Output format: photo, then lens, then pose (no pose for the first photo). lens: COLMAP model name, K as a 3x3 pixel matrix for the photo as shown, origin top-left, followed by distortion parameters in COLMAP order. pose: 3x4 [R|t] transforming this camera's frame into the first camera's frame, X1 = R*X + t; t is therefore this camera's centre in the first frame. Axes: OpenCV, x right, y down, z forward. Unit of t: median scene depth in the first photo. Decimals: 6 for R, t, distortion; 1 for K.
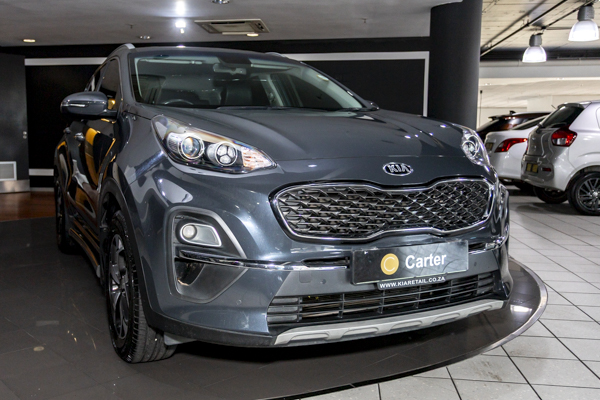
lens RADIAL K [[577.8, 0, 254.1], [0, 577.8, 199.1], [0, 0, 1]] dist [0.003630, -0.007382]
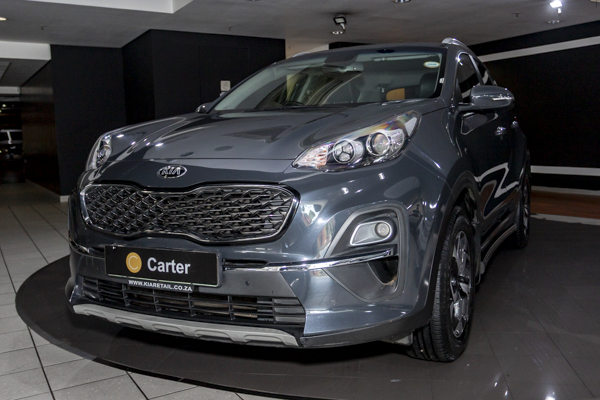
lens RADIAL K [[573.4, 0, 317.9], [0, 573.4, 197.3], [0, 0, 1]] dist [-0.000330, -0.008345]
pose [[0.653274, 0.060663, -0.754687, 1.077733], [-0.053057, 0.998002, 0.034294, -0.051165], [0.755260, 0.017638, 0.655188, 0.502999]]
